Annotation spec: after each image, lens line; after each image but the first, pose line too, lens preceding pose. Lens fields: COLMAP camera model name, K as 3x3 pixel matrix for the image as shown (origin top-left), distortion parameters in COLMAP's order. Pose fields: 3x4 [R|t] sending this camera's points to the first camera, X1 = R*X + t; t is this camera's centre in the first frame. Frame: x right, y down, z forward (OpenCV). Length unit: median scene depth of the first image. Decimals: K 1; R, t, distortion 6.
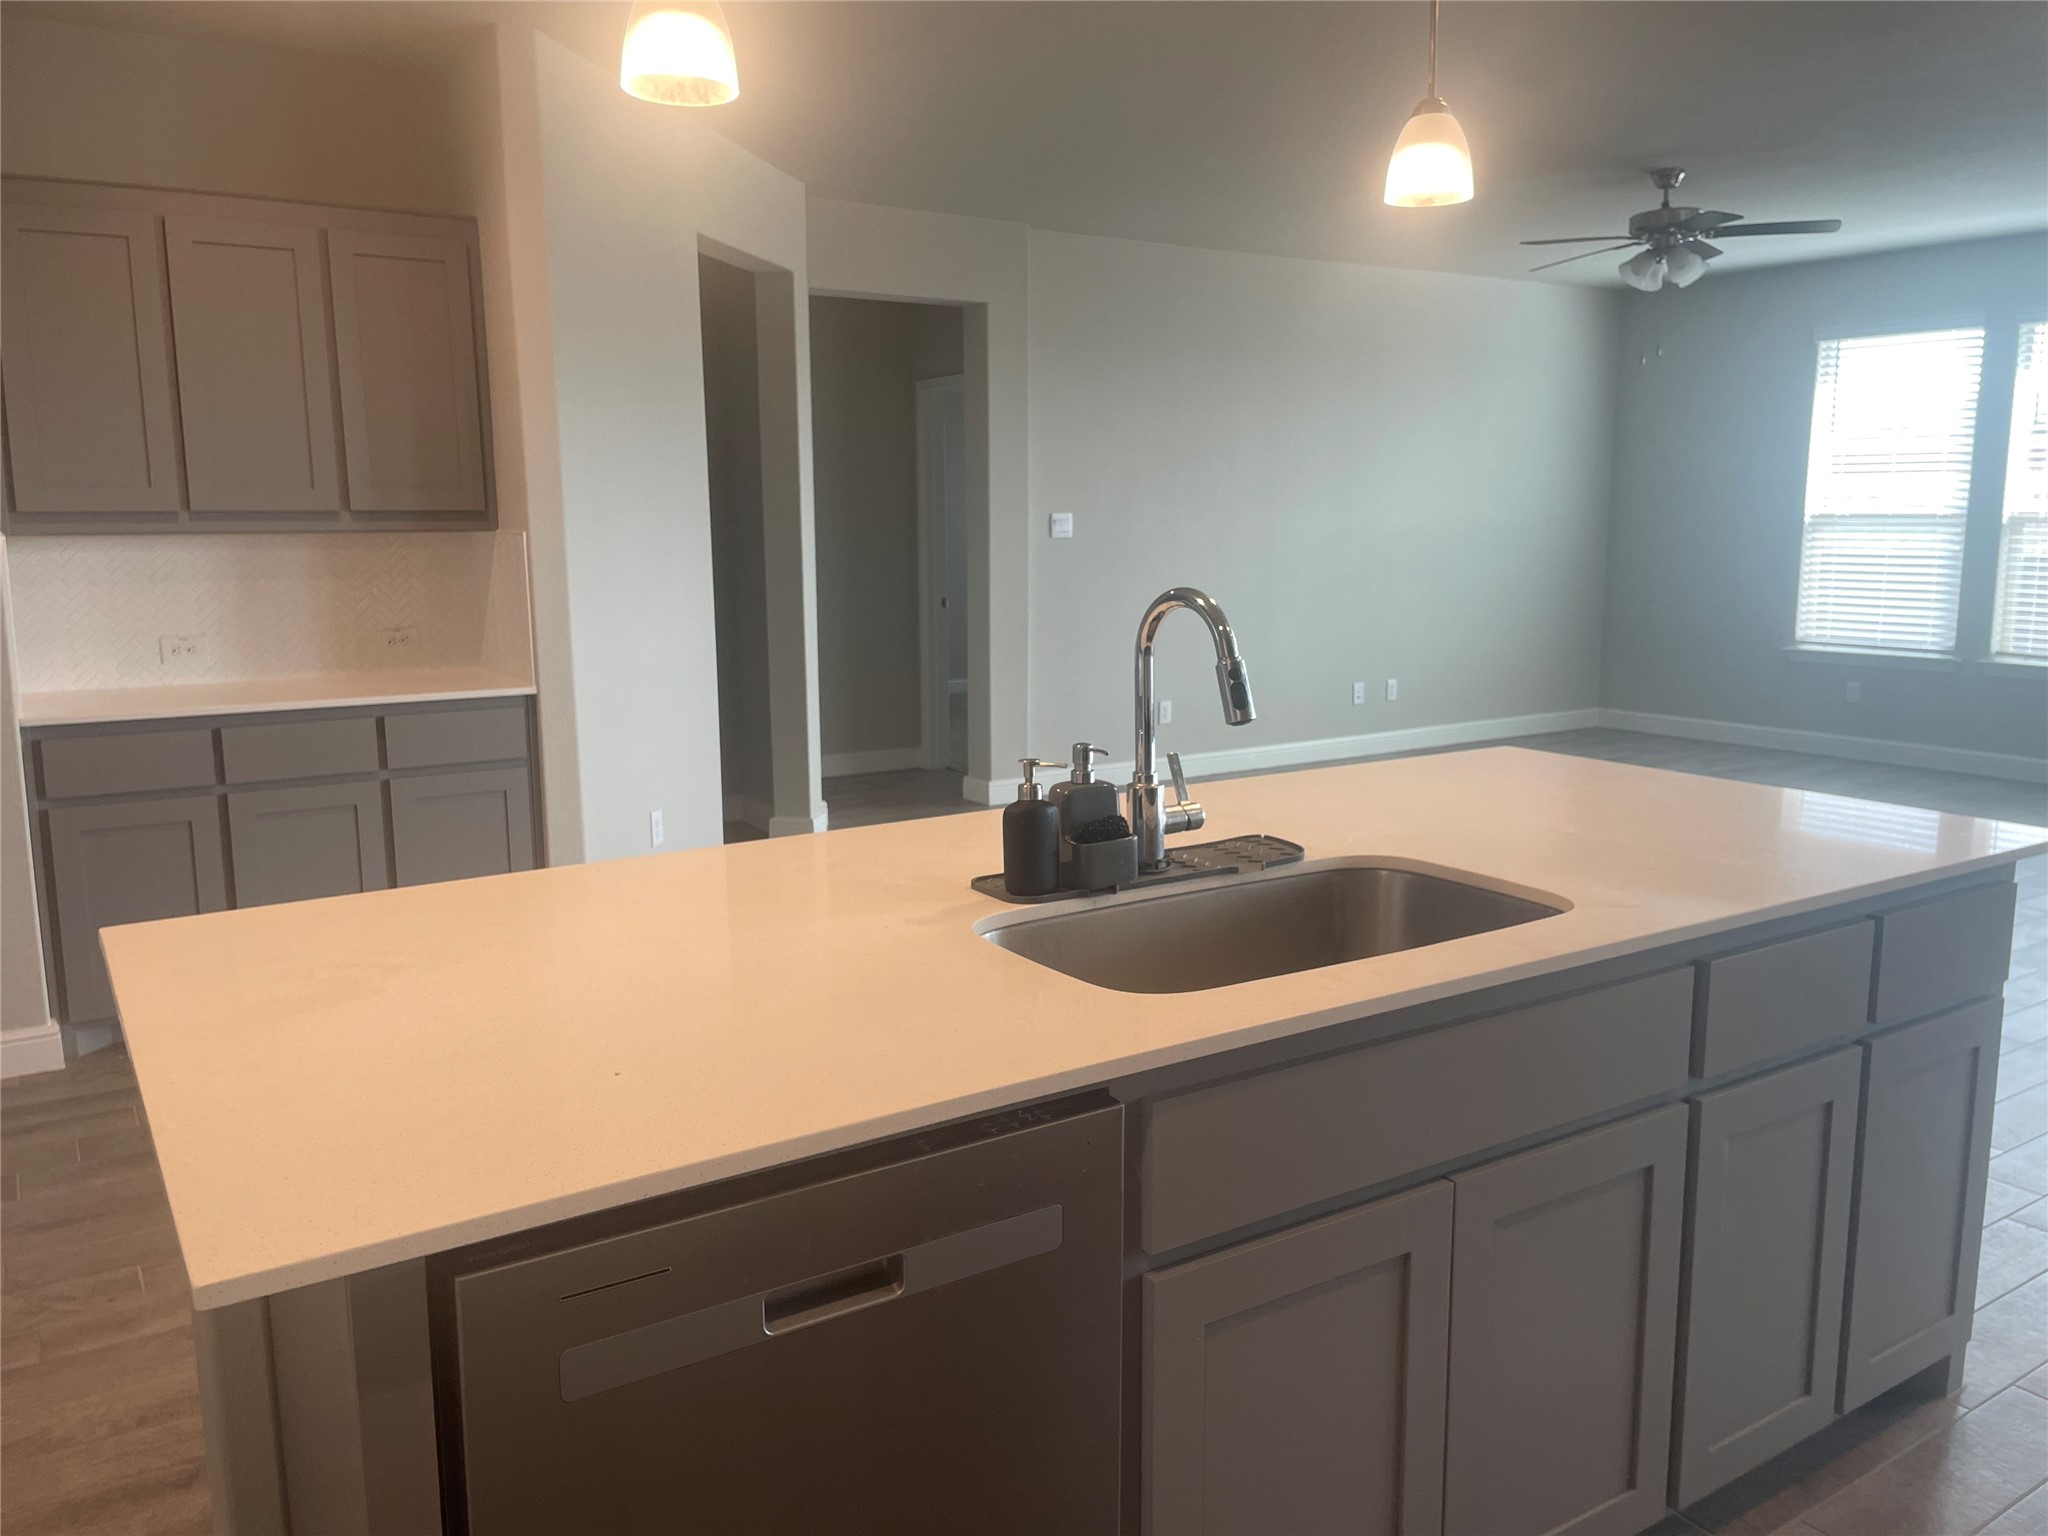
lens RADIAL K [[1565.5, 0, 1019.6], [0, 1565.5, 764.5], [0, 0, 1]] dist [0.045929, -0.024132]
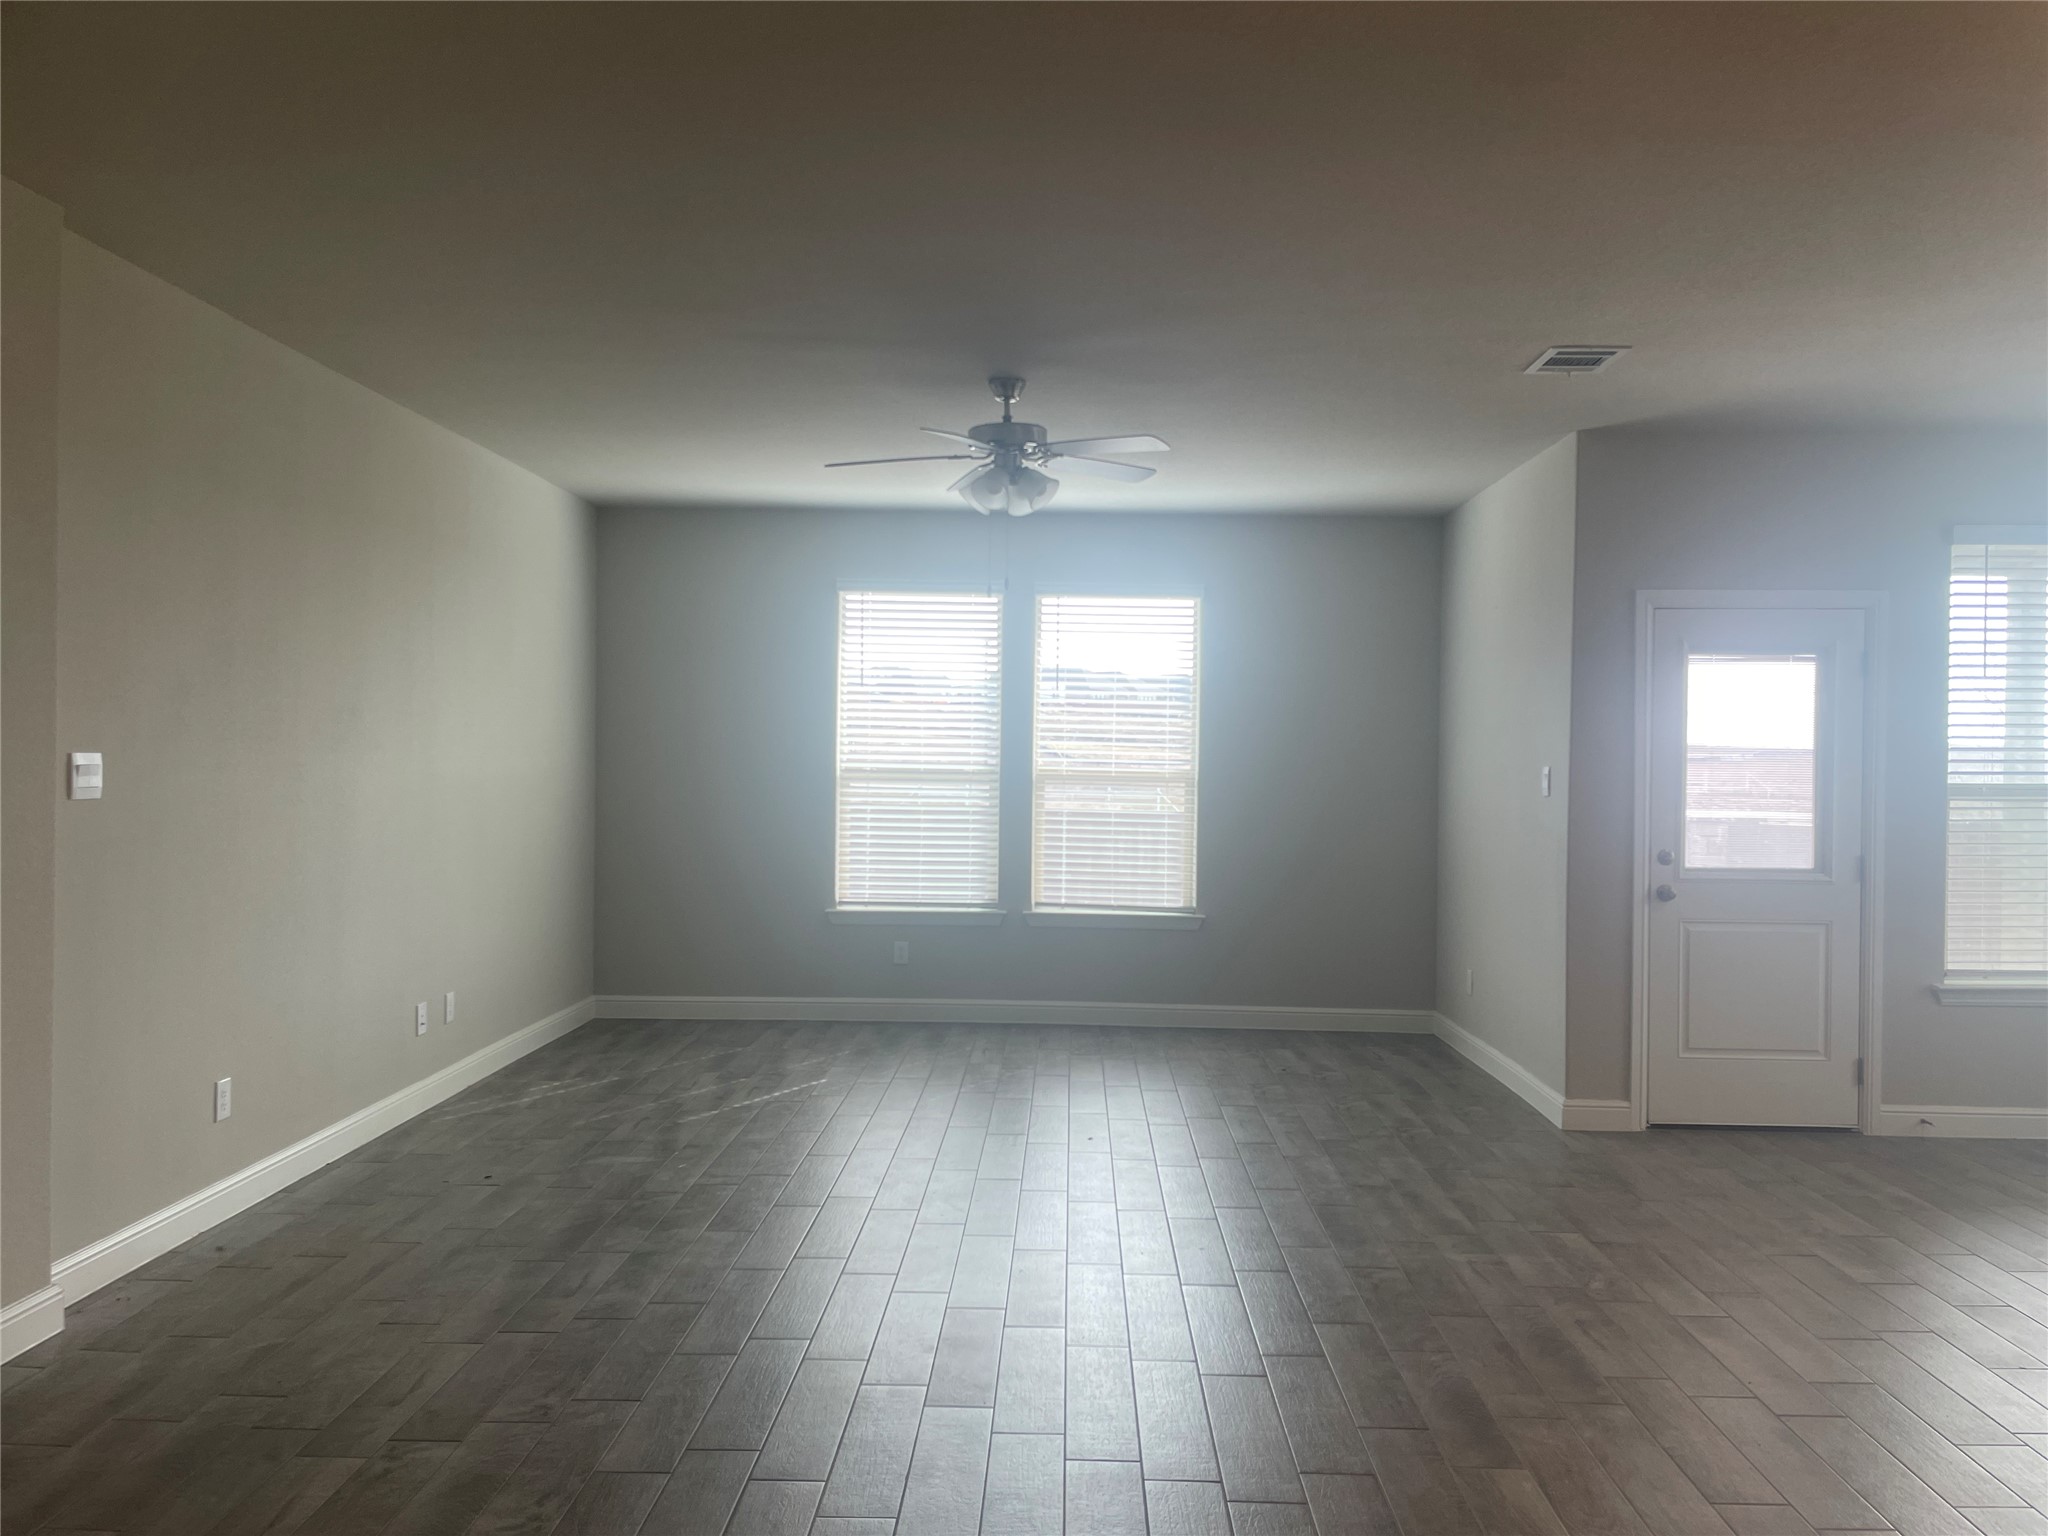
lens RADIAL K [[1565.5, 0, 1026.4], [0, 1565.5, 779.5], [0, 0, 1]] dist [0.045929, -0.024132]
pose [[0.530839, 0.000854, 0.847472, -0.254672], [0.119976, 0.989852, -0.076148, -0.073359], [-0.838937, 0.142098, 0.525350, 0.457749]]
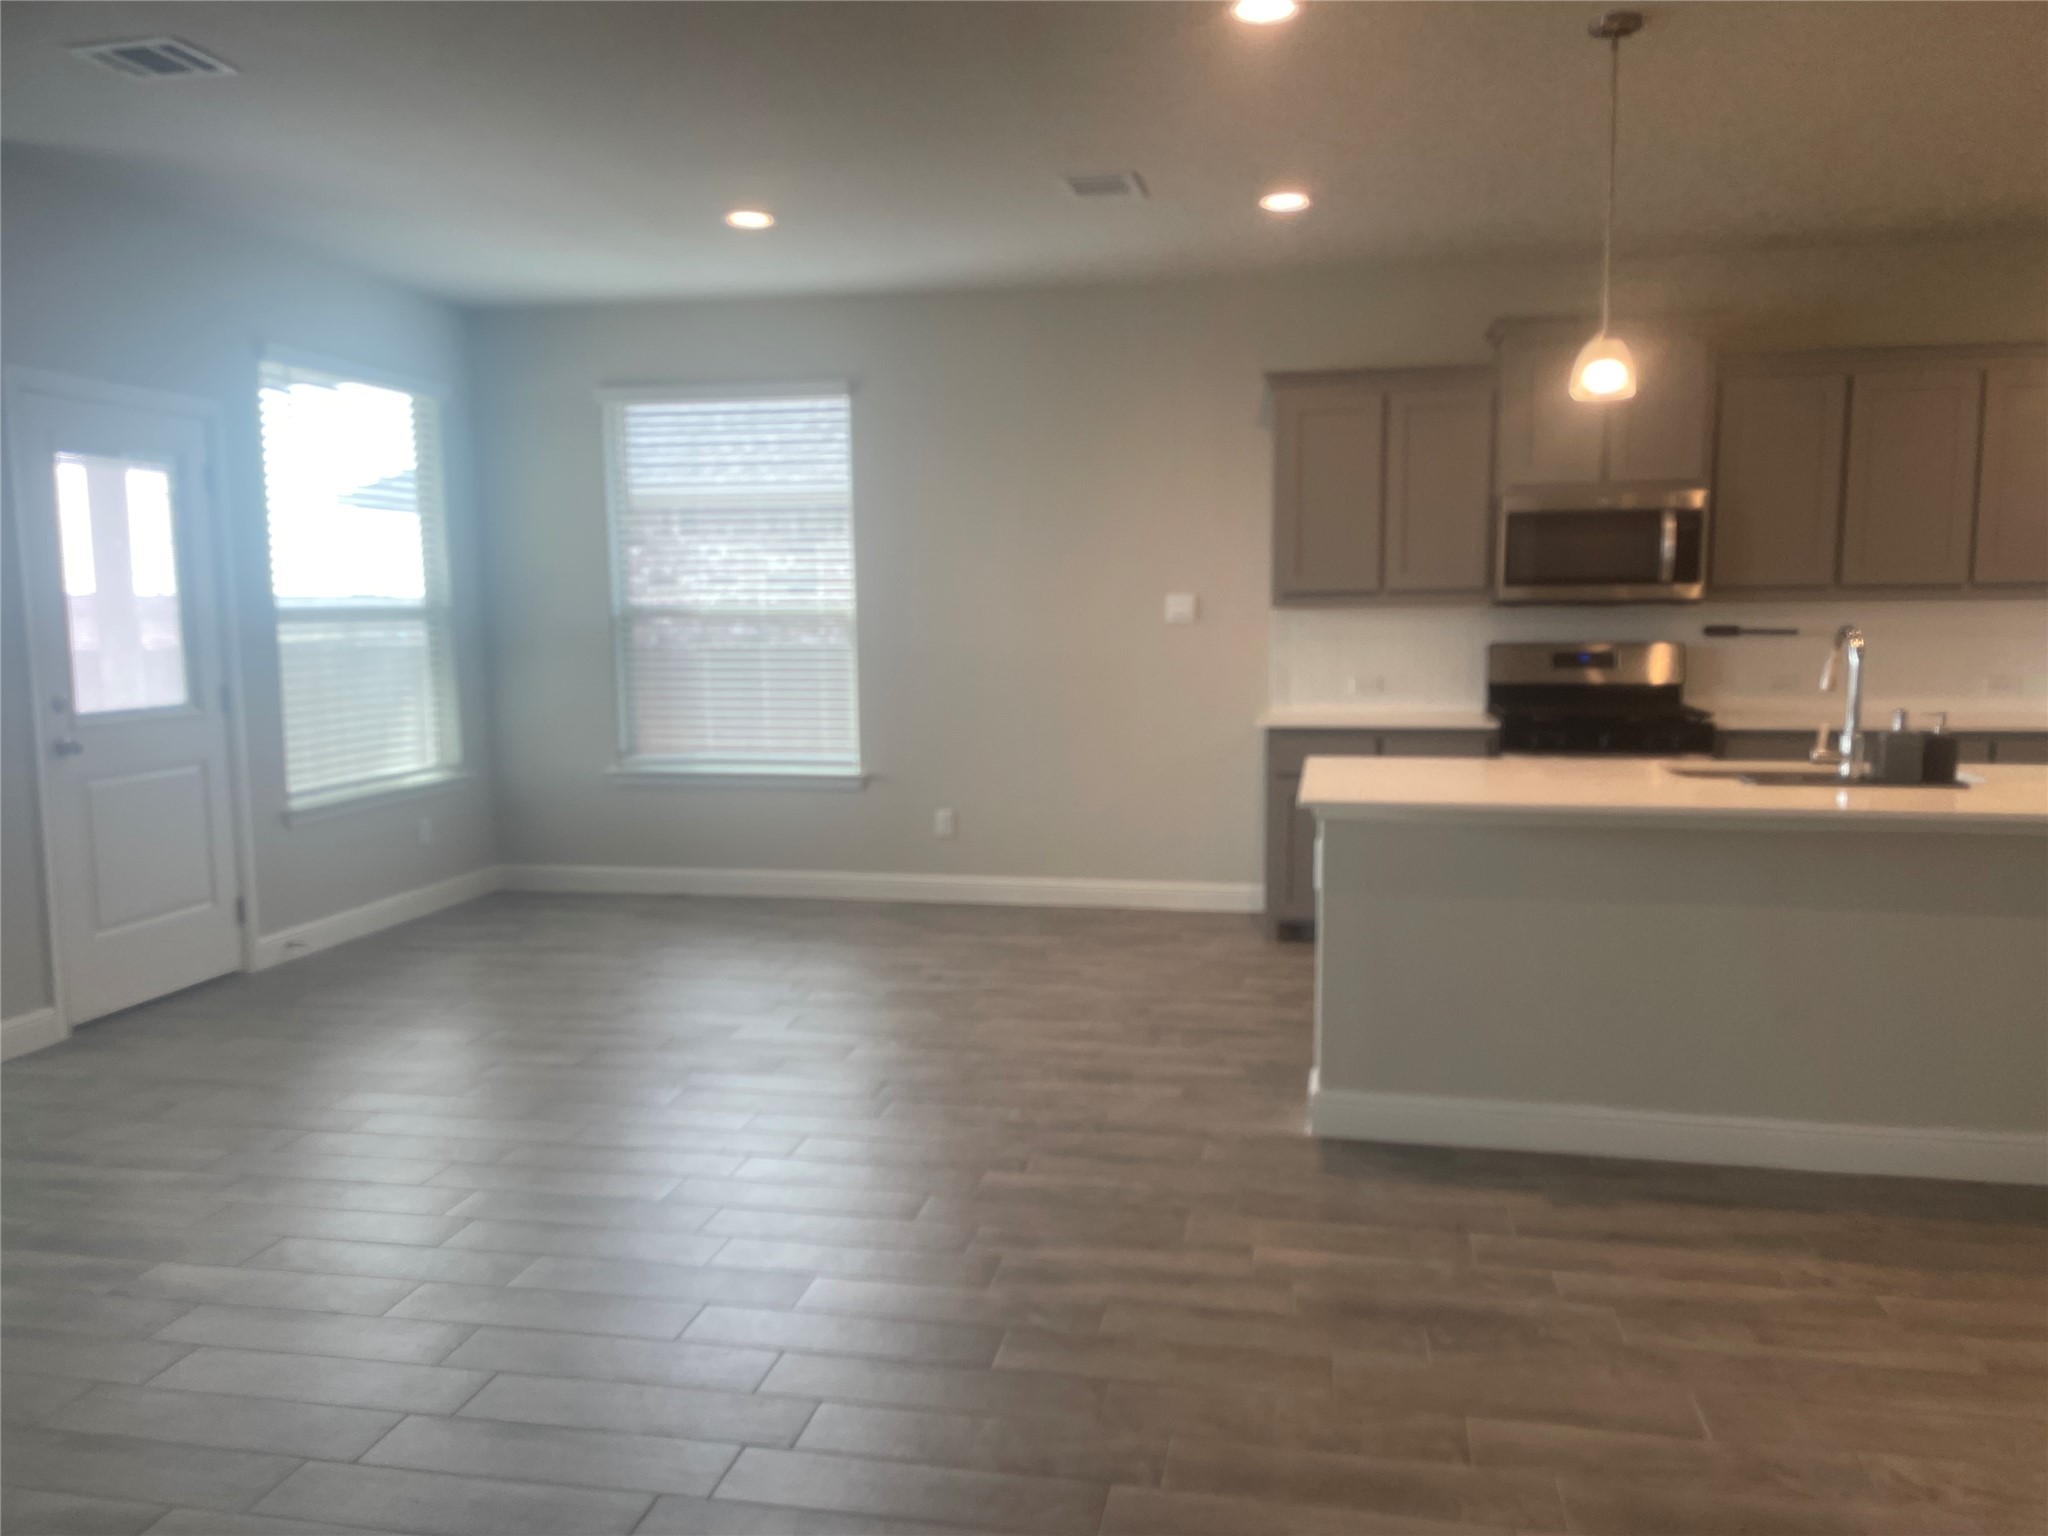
lens RADIAL K [[1565.5, 0, 1029.3], [0, 1565.5, 765.3], [0, 0, 1]] dist [0.045929, -0.024132]
pose [[-0.736081, -0.063854, 0.673875, -0.154349], [0.118146, 0.968139, 0.220790, -0.125211], [-0.666503, 0.242135, -0.705084, 0.787967]]
